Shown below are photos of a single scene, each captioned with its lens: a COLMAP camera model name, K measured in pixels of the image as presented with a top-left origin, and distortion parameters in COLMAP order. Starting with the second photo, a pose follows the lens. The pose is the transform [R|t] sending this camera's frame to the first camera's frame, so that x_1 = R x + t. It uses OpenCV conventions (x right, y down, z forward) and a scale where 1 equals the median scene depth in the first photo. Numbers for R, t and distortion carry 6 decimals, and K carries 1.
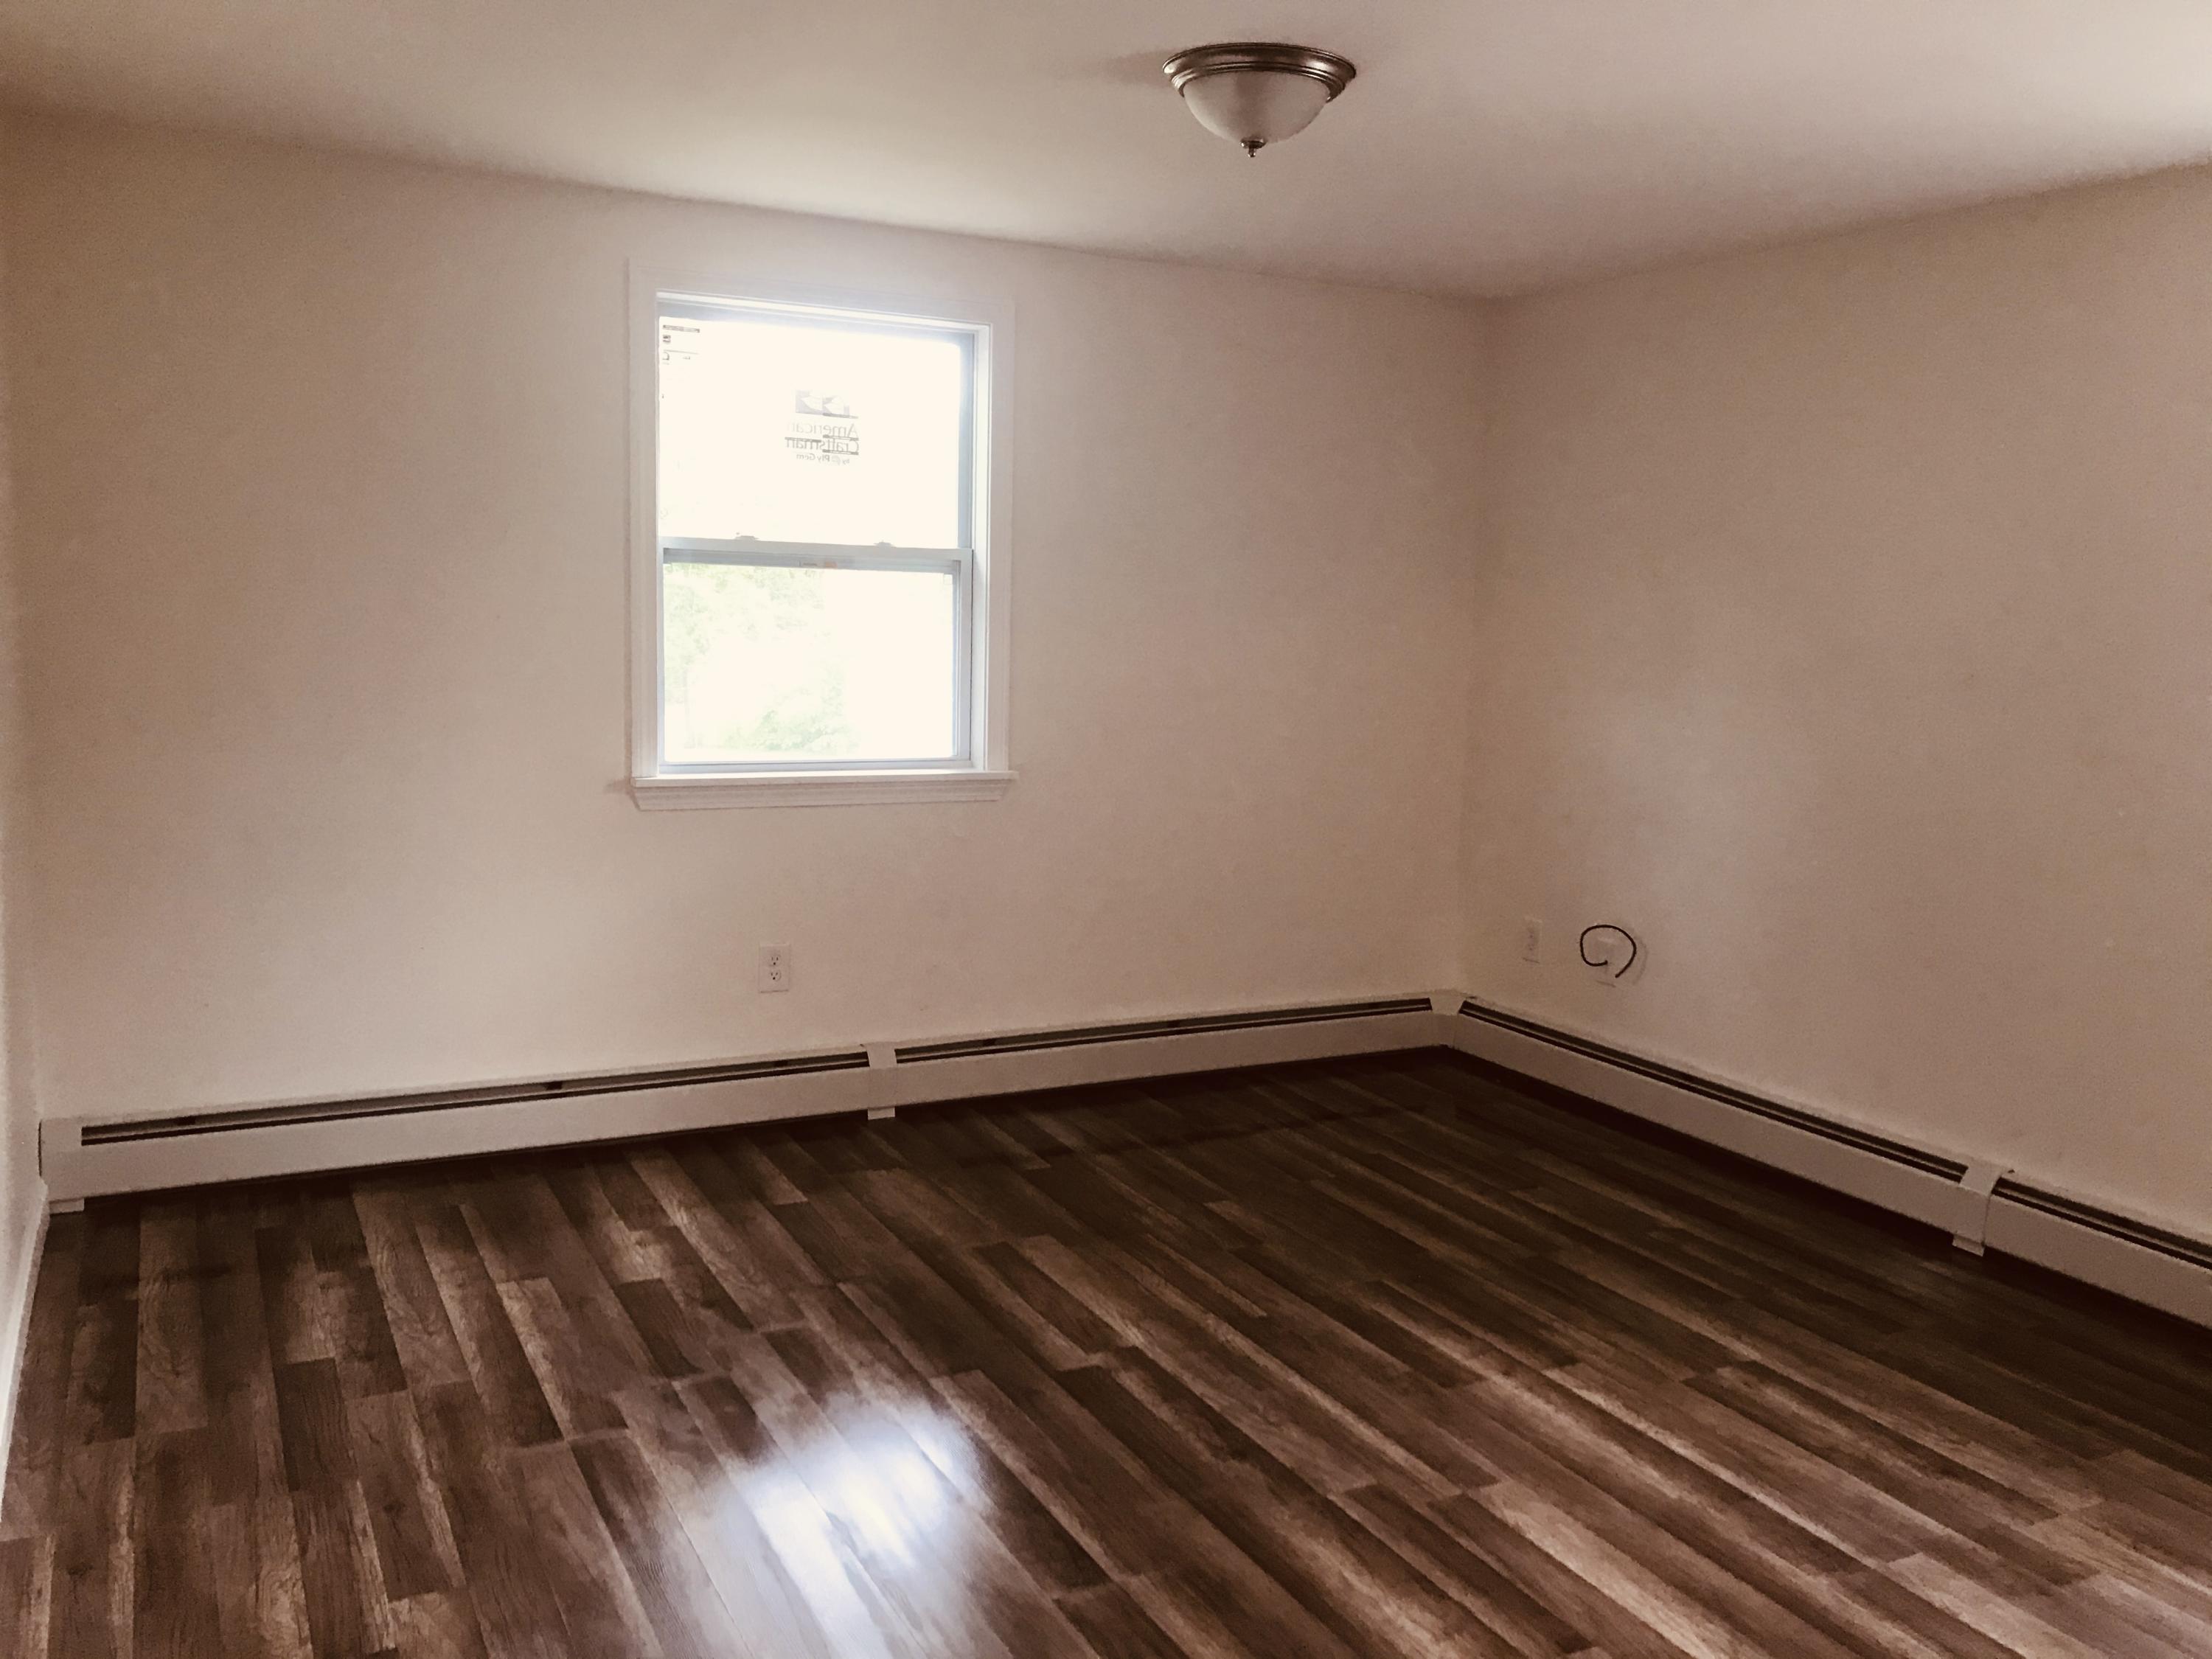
lens RADIAL K [[1825.8, 0, 1111.6], [0, 1825.8, 823.5], [0, 0, 1]] dist [0.083841, -0.120277]
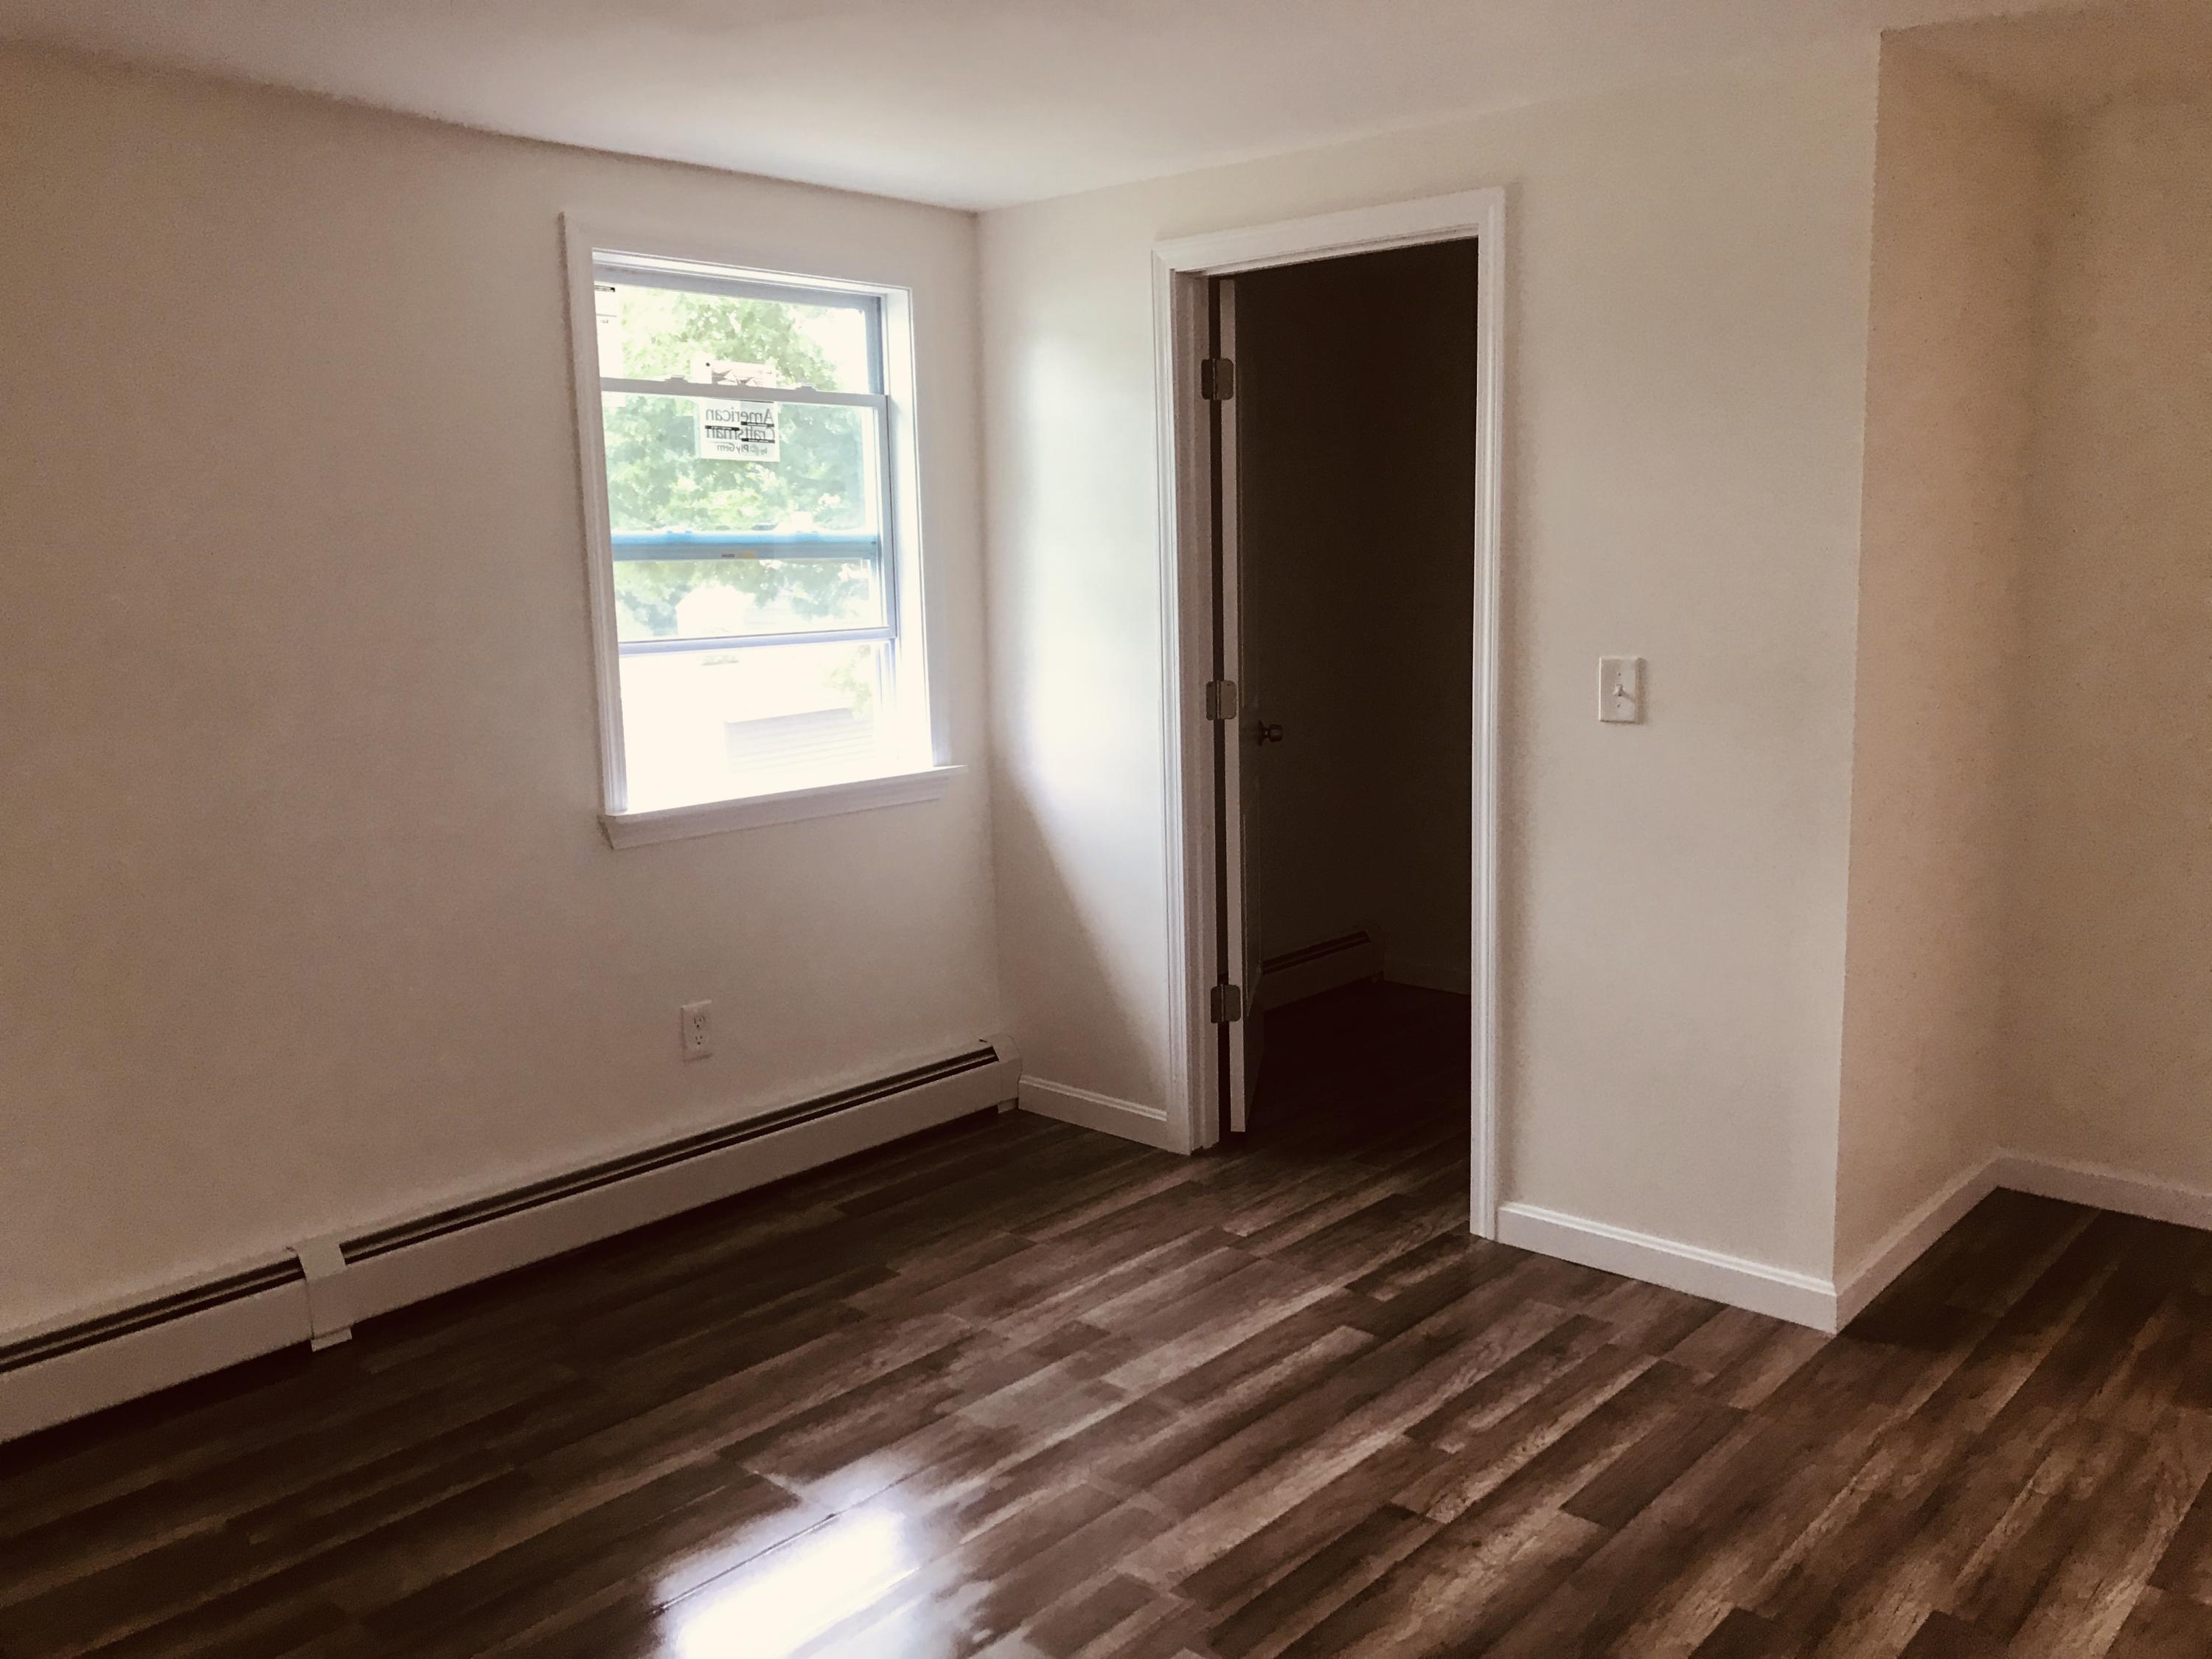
lens RADIAL K [[1825.8, 0, 1111.6], [0, 1825.8, 823.5], [0, 0, 1]] dist [0.083841, -0.120277]
pose [[-0.359839, -0.160033, 0.919187, -0.501423], [0.123497, 0.968342, 0.216937, -0.173051], [-0.924805, 0.191579, -0.328684, 1.118725]]
